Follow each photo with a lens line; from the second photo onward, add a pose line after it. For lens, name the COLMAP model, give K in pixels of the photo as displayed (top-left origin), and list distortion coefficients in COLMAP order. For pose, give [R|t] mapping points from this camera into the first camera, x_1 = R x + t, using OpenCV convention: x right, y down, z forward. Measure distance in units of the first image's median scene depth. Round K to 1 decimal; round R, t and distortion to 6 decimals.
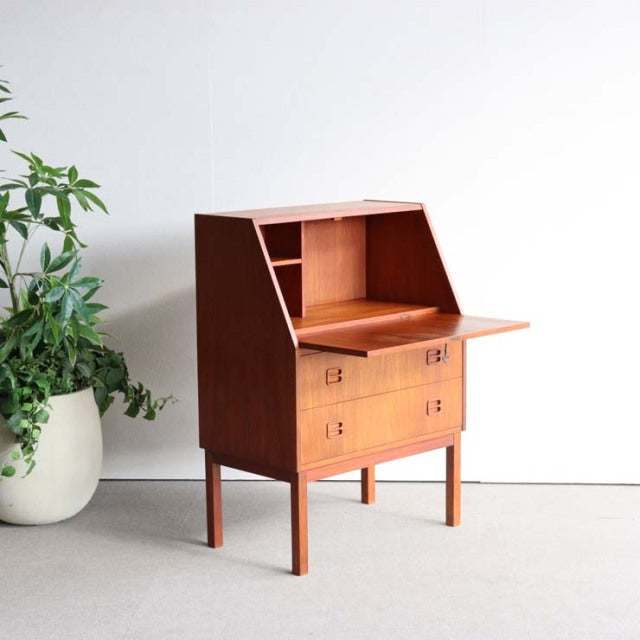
lens RADIAL K [[1494.4, 0, 323.3], [0, 1494.4, 320.3], [0, 0, 1]] dist [0.114193, 0.000000]
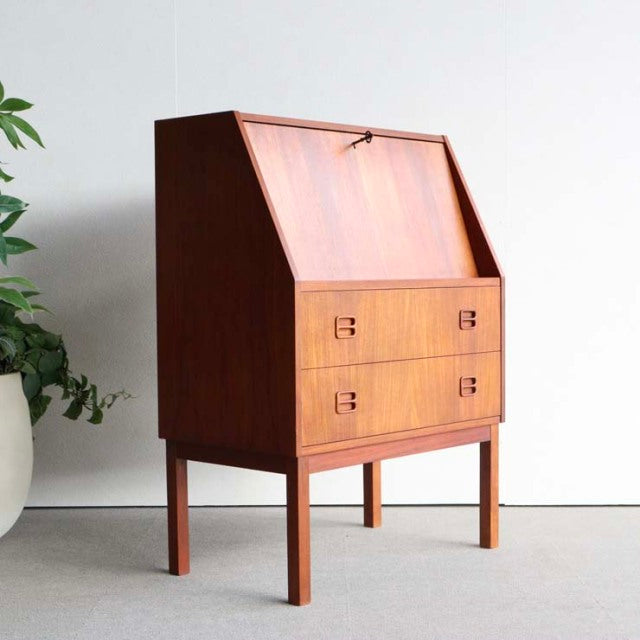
lens RADIAL K [[1228.7, 0, 322.8], [0, 1228.7, 324.9], [0, 0, 1]] dist [0.015018, 0.000000]
pose [[0.998737, -0.000916, 0.050242, -0.031525], [0.006281, 0.994268, -0.106733, 0.093599], [-0.049856, 0.106913, 0.993018, 0.379516]]
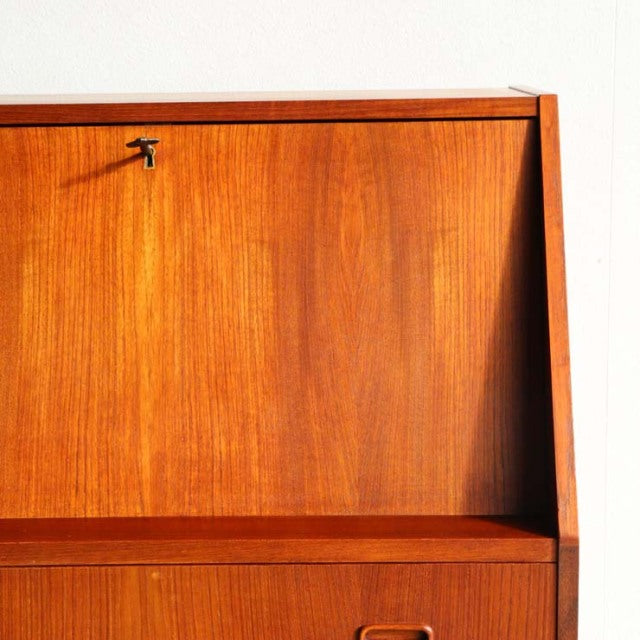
lens RADIAL K [[1562.4, 0, 307.7], [0, 1562.4, 315.9], [0, 0, 1]] dist [0.112927, 0.000000]
pose [[0.694587, 0.136529, -0.706334, 0.257758], [-0.098991, 0.990626, 0.094136, -0.062107], [0.712565, 0.004534, 0.701591, 0.784985]]
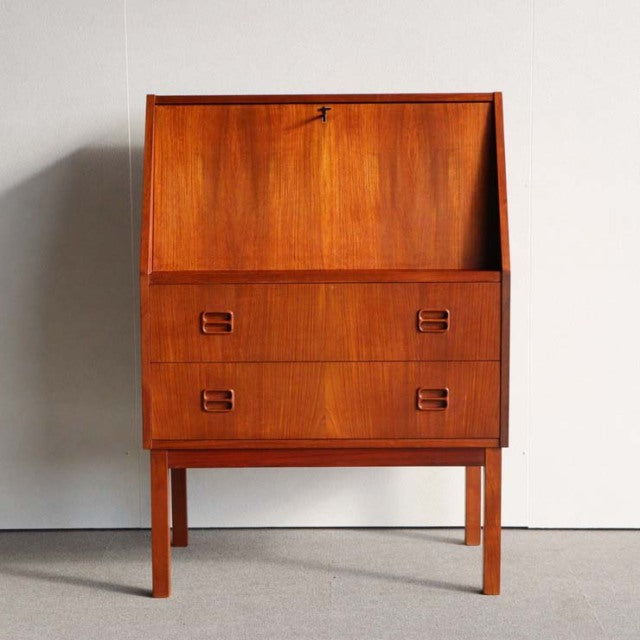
lens RADIAL K [[1562.4, 0, 319.0], [0, 1562.4, 320.5], [0, 0, 1]] dist [0.112927, 0.000000]
pose [[0.714981, 0.087242, -0.693679, 0.508242], [-0.106855, 0.994163, 0.014897, 0.019340], [0.690930, 0.063472, 0.720130, 0.476772]]
